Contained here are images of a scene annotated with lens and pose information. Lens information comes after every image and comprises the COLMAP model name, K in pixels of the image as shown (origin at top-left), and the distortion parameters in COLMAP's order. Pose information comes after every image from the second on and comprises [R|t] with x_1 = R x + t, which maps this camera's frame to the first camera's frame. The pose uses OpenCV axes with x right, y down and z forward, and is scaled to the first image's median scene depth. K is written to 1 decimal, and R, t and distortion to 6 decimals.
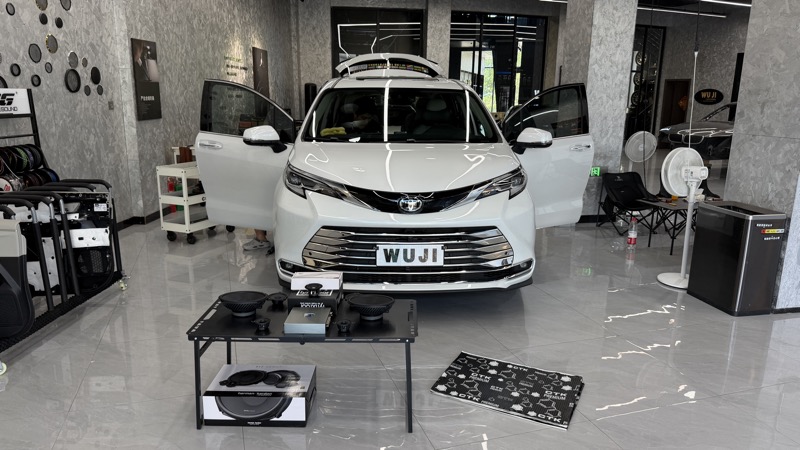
lens RADIAL K [[555.7, 0, 401.2], [0, 555.7, 230.4], [0, 0, 1]] dist [0.021070, -0.035125]
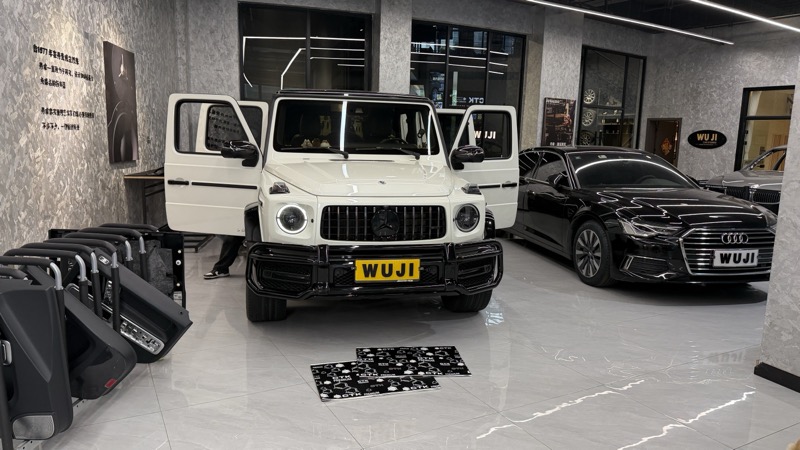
lens RADIAL K [[555.7, 0, 398.2], [0, 555.7, 224.6], [0, 0, 1]] dist [0.021070, -0.035125]
pose [[0.982662, -0.016304, 0.184686, -0.064658], [0.030916, 0.996589, -0.076515, -0.073179], [-0.182808, 0.080898, 0.979815, 0.321134]]
